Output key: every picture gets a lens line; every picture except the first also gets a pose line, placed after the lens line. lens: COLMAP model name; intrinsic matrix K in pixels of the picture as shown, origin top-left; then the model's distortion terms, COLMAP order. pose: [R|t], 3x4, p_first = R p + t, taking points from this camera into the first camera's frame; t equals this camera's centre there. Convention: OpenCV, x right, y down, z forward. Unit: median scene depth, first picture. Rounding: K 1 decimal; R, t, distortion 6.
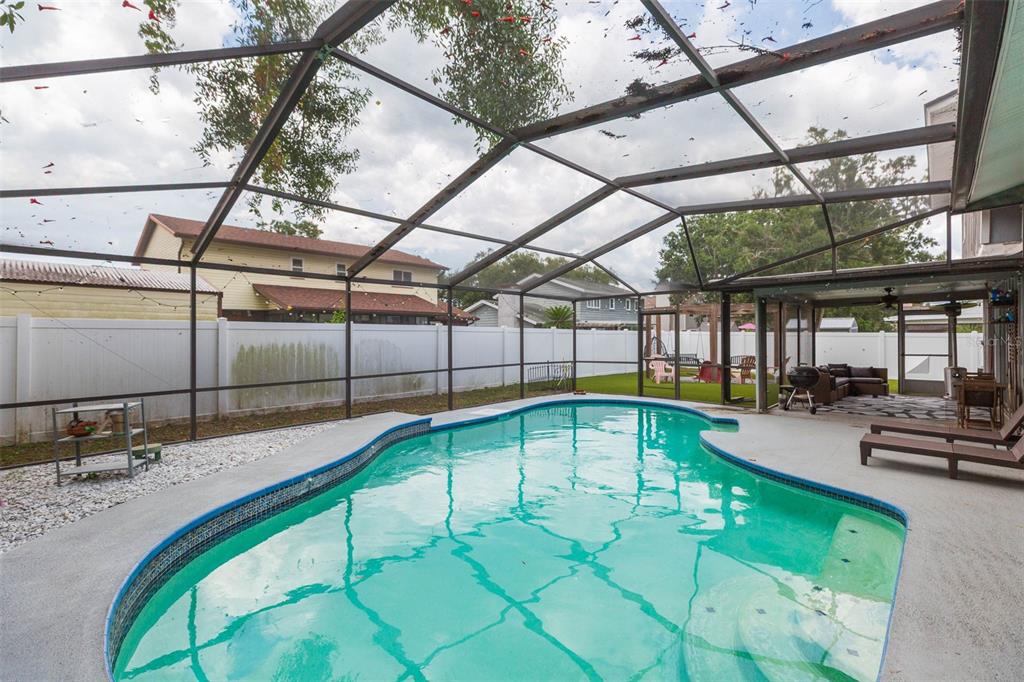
lens RADIAL K [[455.3, 0, 512.0], [0, 455.3, 341.0], [0, 0, 1]] dist [0.000496, -0.000003]
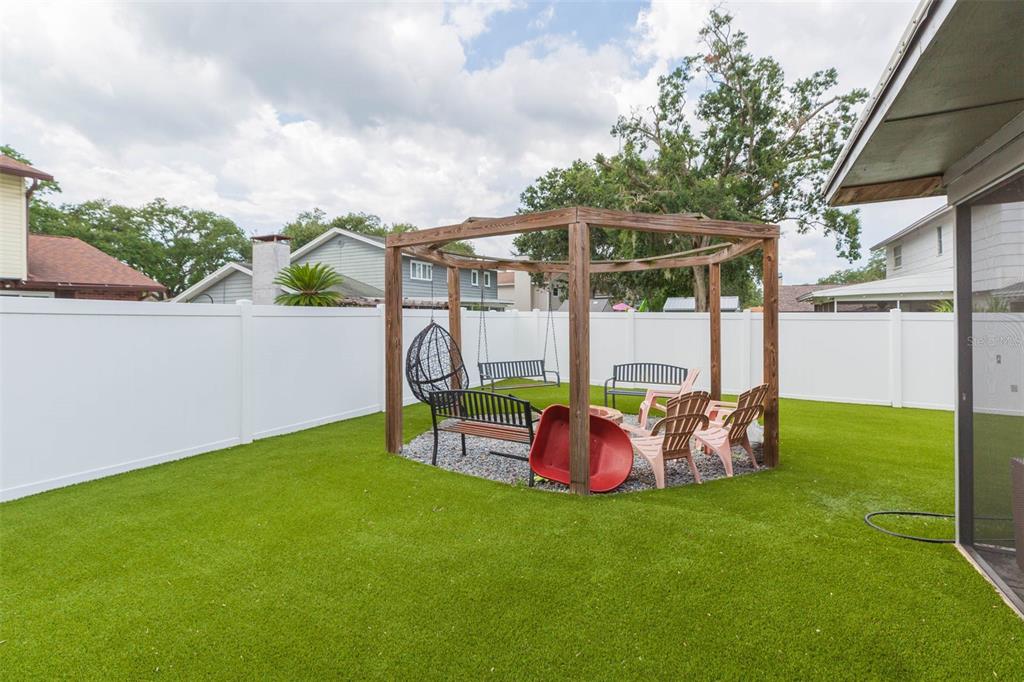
lens RADIAL K [[456.1, 0, 510.8], [0, 456.1, 320.0], [0, 0, 1]] dist [0.000209, 0.000016]
pose [[0.965125, -0.004723, 0.261748, 0.172015], [0.006525, 0.999961, -0.006017, -0.006707], [-0.261710, 0.007516, 0.965117, 0.386385]]
